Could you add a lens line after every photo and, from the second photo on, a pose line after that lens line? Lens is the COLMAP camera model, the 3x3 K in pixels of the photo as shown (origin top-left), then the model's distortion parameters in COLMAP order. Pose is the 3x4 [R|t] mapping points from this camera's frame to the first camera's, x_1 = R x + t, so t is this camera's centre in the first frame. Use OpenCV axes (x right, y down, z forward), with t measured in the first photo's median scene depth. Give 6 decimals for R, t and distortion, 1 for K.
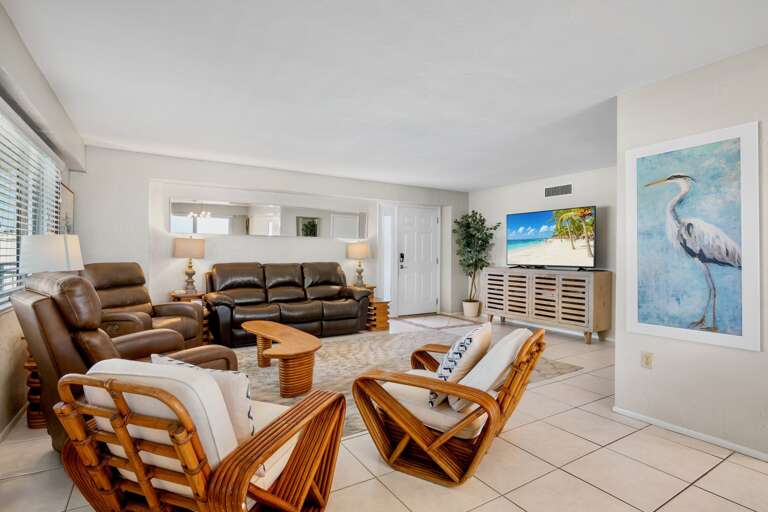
lens RADIAL K [[384.7, 0, 386.8], [0, 384.7, 253.3], [0, 0, 1]] dist [-0.028675, -0.000508]
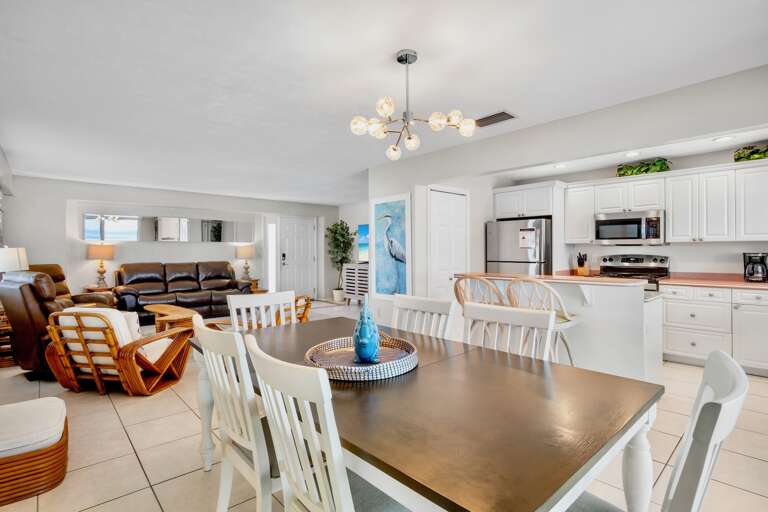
lens RADIAL K [[384.4, 0, 399.1], [0, 384.4, 249.0], [0, 0, 1]] dist [-0.027369, -0.000229]
pose [[0.978830, -0.007325, 0.204544, 0.196701], [0.007249, 0.999973, 0.001122, -0.016961], [-0.204547, 0.000385, 0.978857, -0.429666]]
